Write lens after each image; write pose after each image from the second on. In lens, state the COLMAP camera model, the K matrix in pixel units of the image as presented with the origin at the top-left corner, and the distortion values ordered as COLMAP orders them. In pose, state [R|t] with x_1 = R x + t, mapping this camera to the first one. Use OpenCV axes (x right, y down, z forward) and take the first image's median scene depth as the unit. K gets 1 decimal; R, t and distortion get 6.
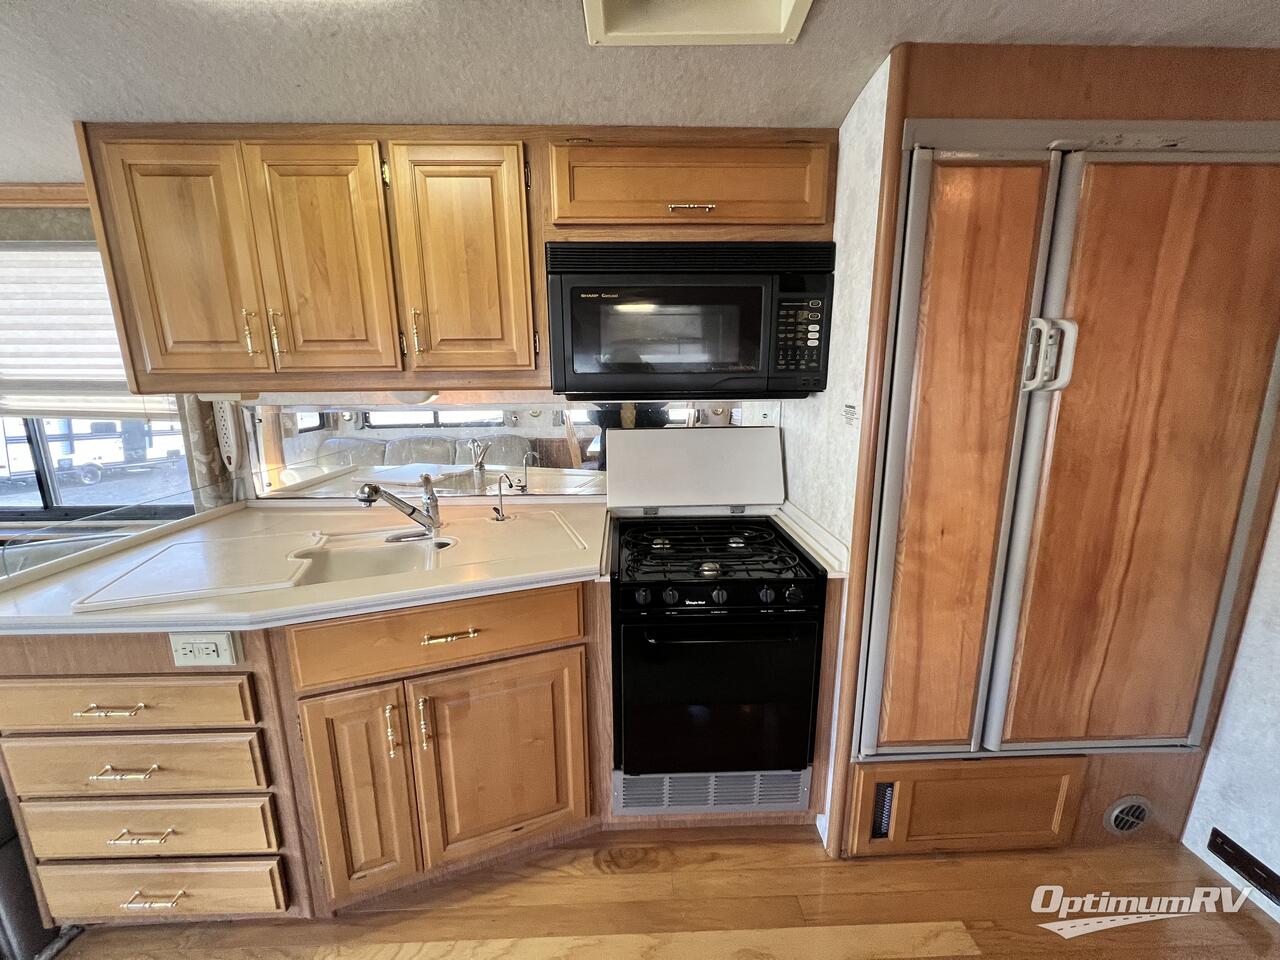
lens RADIAL K [[511.3, 0, 638.8], [0, 511.3, 482.2], [0, 0, 1]] dist [-0.000374, -0.000260]
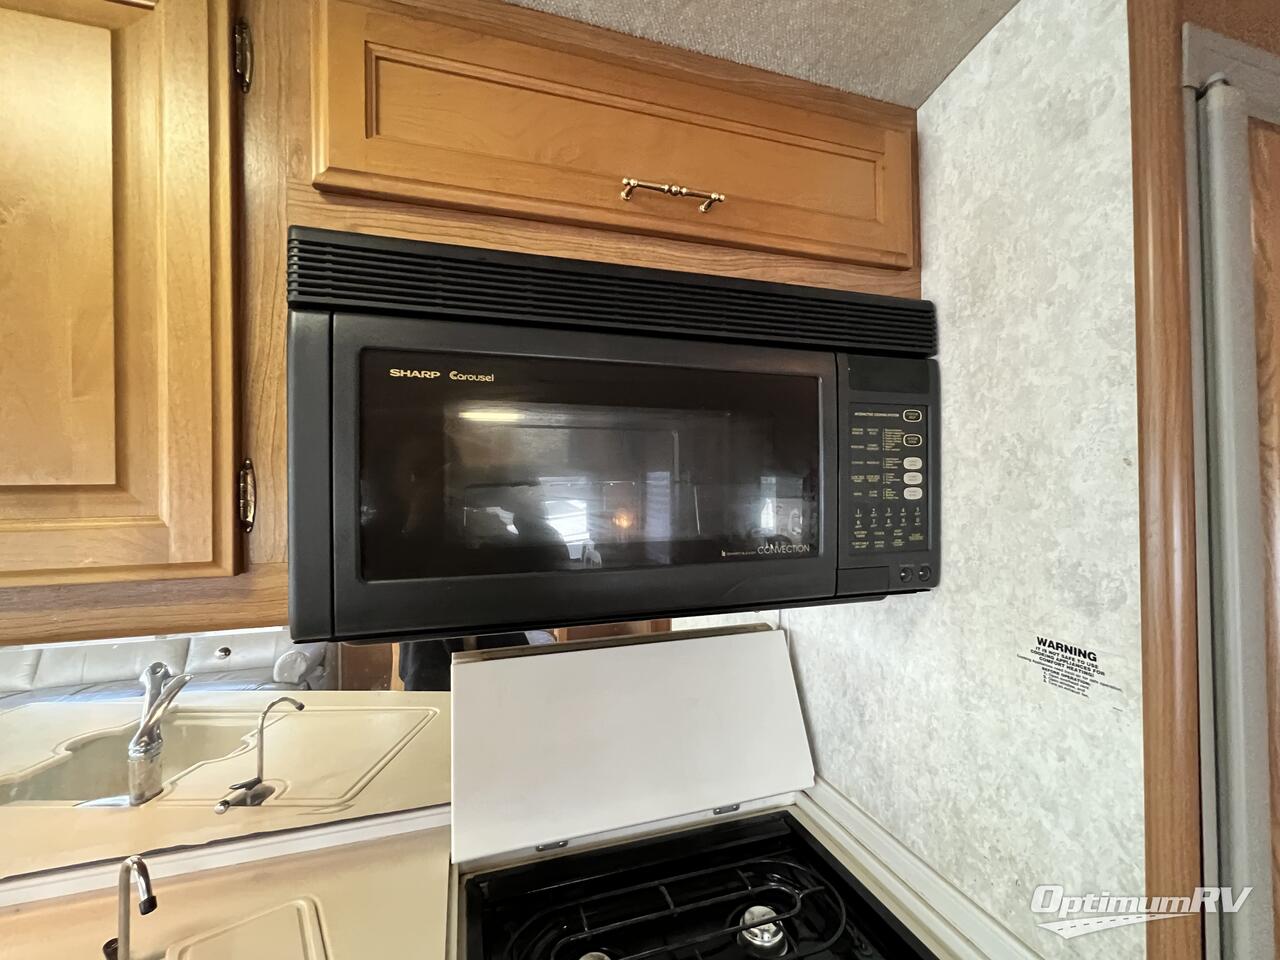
lens RADIAL K [[557.1, 0, 641.1], [0, 557.1, 483.6], [0, 0, 1]] dist [0.003485, 0.000172]
pose [[0.959593, 0.000491, 0.281392, -0.052059], [0.059536, 0.977006, -0.204732, -0.190577], [-0.275023, 0.213213, 0.937498, 0.580651]]
